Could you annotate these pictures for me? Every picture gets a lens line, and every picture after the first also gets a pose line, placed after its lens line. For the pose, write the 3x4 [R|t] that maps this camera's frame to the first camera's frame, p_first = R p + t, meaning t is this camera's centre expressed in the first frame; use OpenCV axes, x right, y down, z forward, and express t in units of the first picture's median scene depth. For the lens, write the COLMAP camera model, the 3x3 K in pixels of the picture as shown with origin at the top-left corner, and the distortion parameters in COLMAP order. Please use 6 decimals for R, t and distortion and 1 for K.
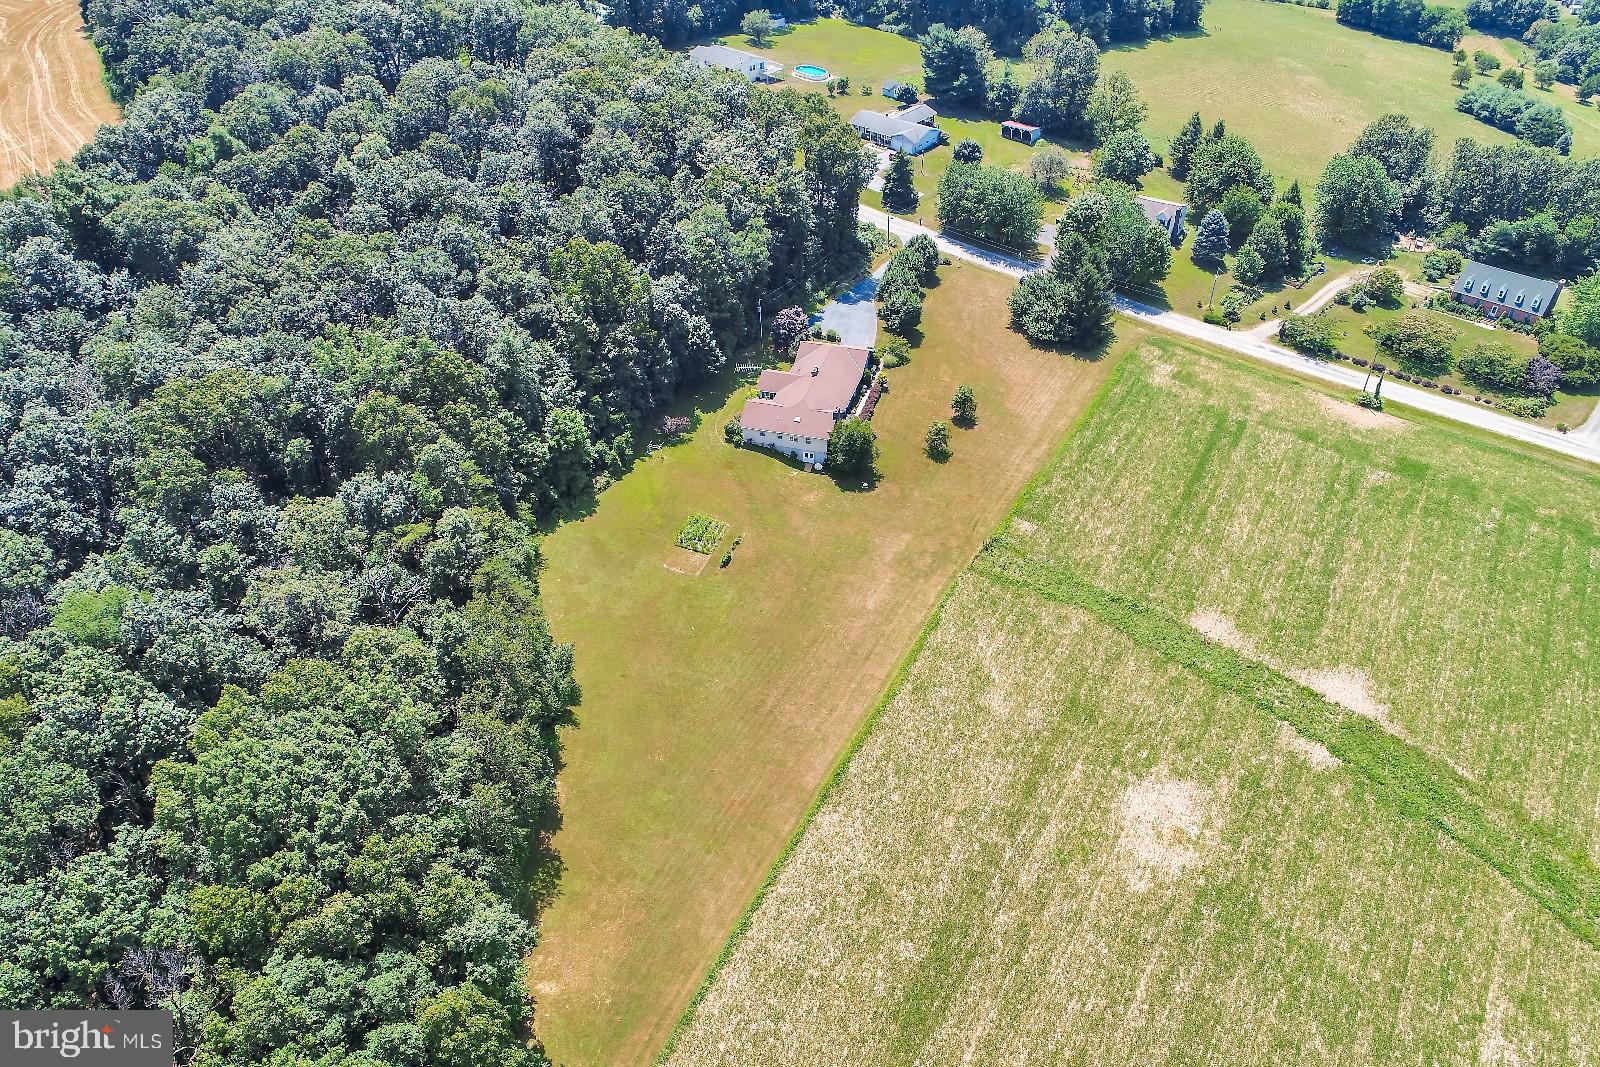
lens RADIAL K [[1273.4, 0, 800.0], [0, 1273.4, 533.5], [0, 0, 1]] dist [0.001088, 0.003011]
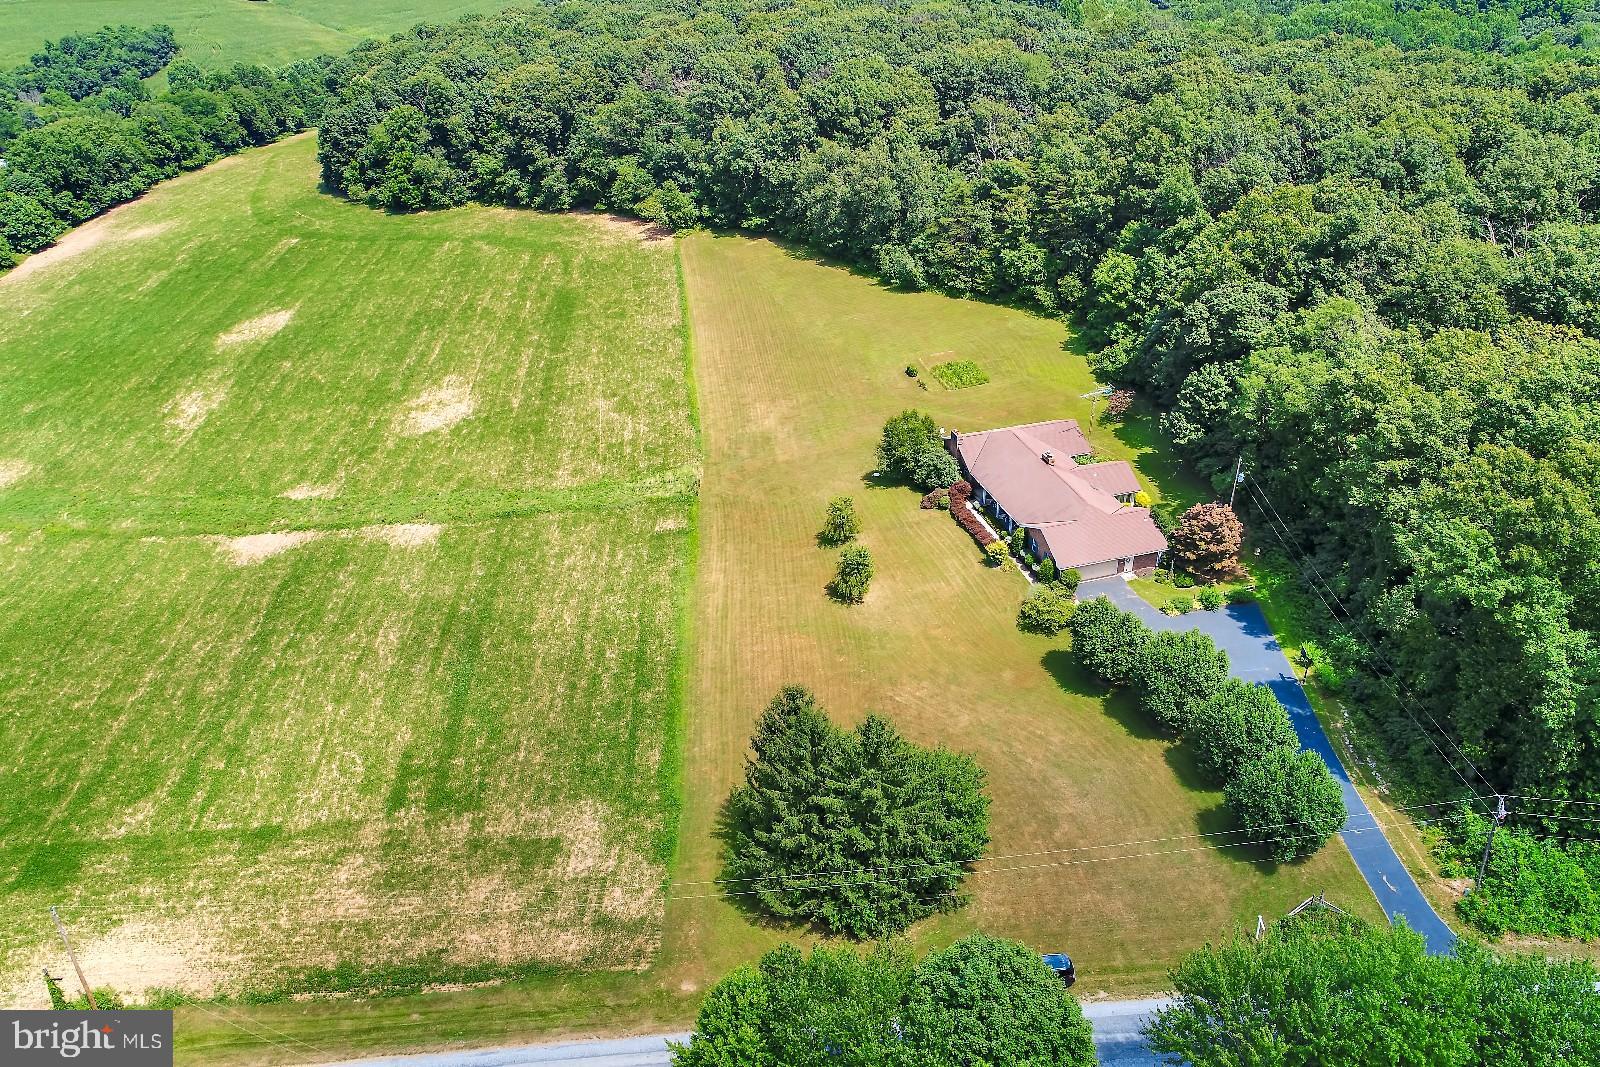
lens RADIAL K [[1212.3, 0, 798.0], [0, 1212.3, 479.5], [0, 0, 1]] dist [0.004505, 0.000917]
pose [[-0.832642, 0.285989, -0.474254, 0.429147], [-0.320265, 0.449979, 0.833636, -0.618165], [0.451815, 0.846008, -0.283079, 1.164145]]
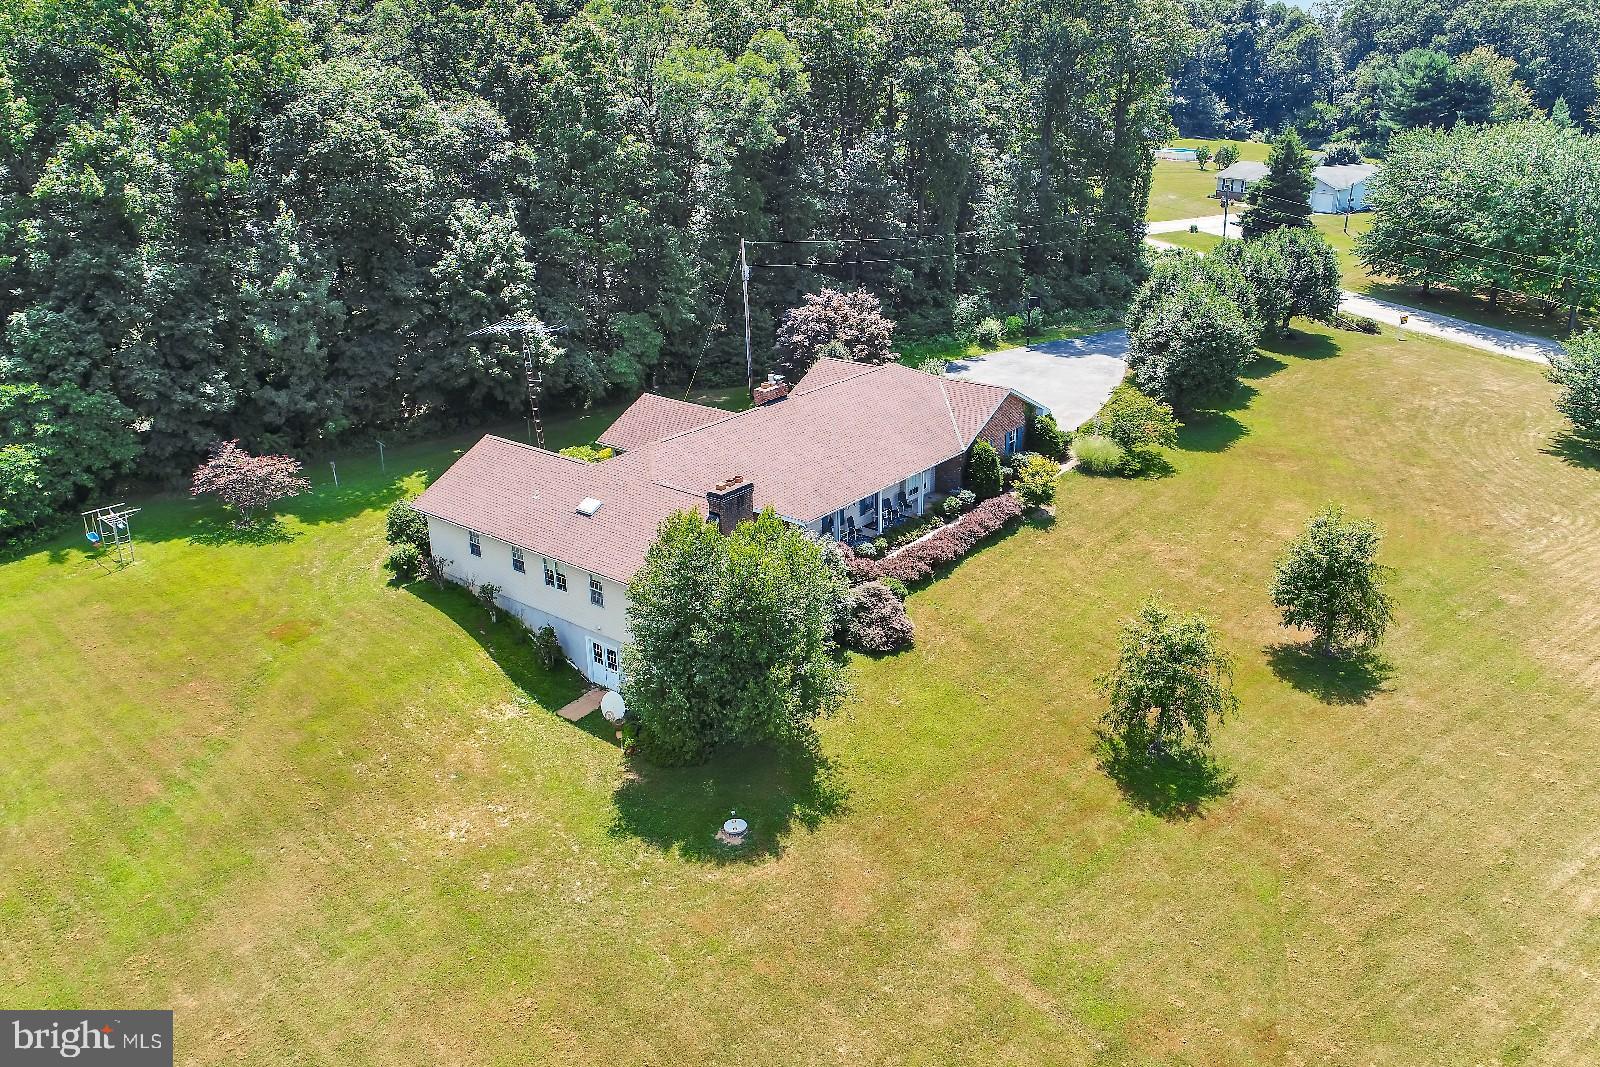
lens RADIAL K [[1212.3, 0, 798.0], [0, 1212.3, 479.5], [0, 0, 1]] dist [0.004505, 0.000917]
pose [[0.920469, 0.126763, -0.369686, 0.123482], [-0.234204, 0.936184, -0.262124, -0.040879], [0.312866, 0.327859, 0.891416, 0.793019]]
